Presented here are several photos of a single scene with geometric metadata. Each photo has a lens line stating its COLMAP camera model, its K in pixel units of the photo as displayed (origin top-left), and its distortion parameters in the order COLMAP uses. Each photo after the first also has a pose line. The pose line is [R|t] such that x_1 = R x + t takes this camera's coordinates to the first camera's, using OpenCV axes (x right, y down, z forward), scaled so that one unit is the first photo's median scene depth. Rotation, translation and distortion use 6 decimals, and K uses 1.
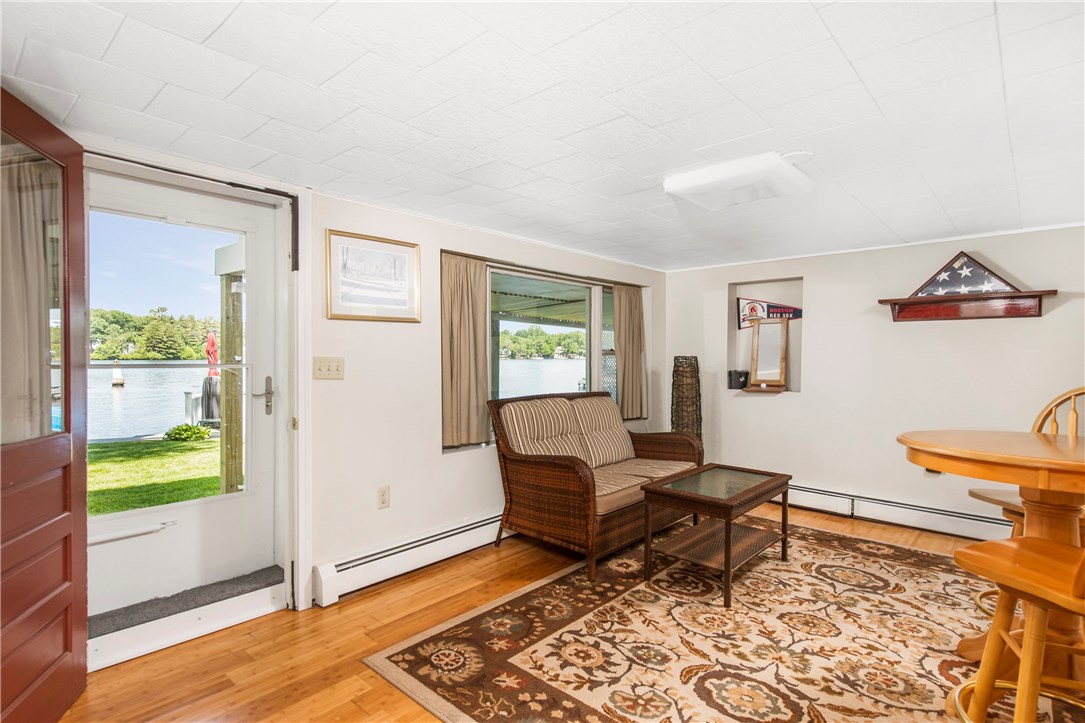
lens RADIAL K [[553.1, 0, 542.5], [0, 553.1, 361.5], [0, 0, 1]] dist [0.001469, 0.000783]
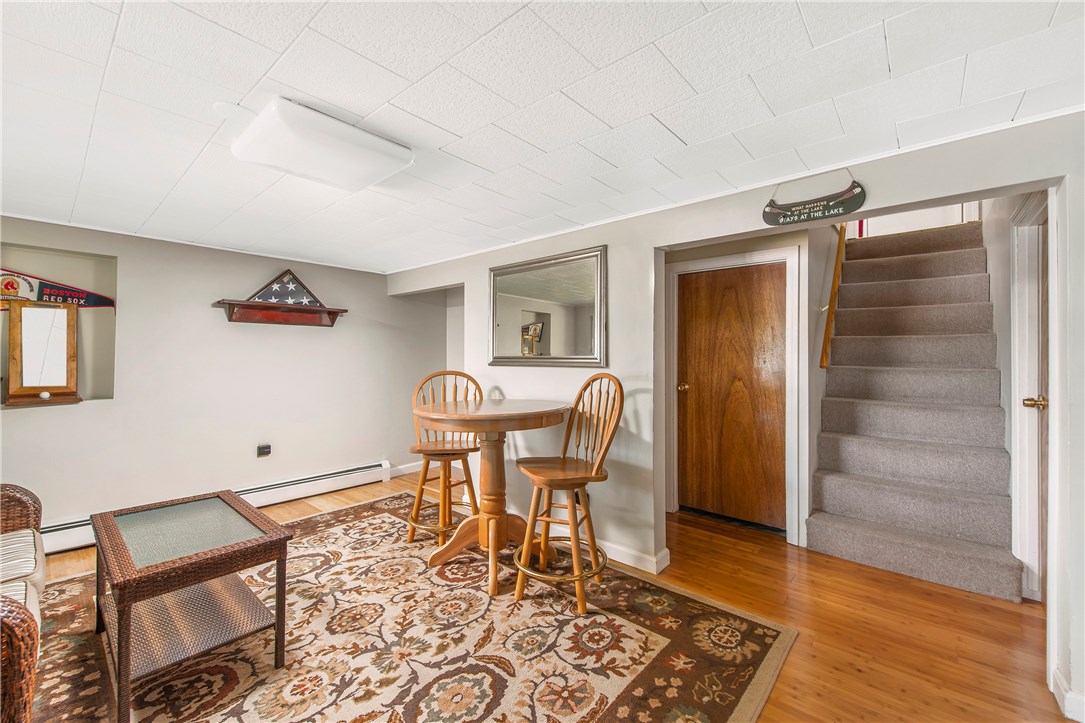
lens RADIAL K [[436.2, 0, 536.6], [0, 436.2, 352.7], [0, 0, 1]] dist [0.011981, -0.000388]
pose [[-0.013100, 0.007242, 0.999888, -0.316612], [0.010066, 0.999924, -0.007110, -0.001087], [-0.999864, 0.009972, -0.013172, 0.648927]]
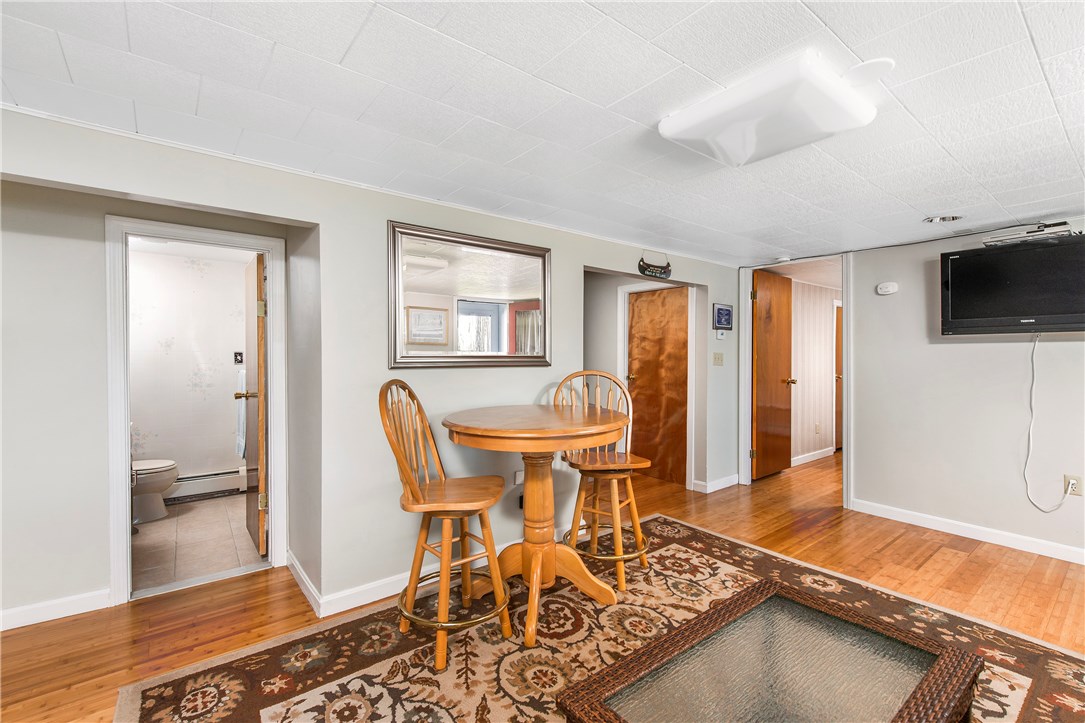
lens RADIAL K [[461.7, 0, 542.5], [0, 461.7, 361.5], [0, 0, 1]] dist [0.000320, 0.000832]
pose [[-0.981645, -0.004418, 0.190665, 0.504517], [0.001461, 0.999528, 0.030686, -0.021174], [-0.190710, 0.030402, -0.981175, 1.596545]]
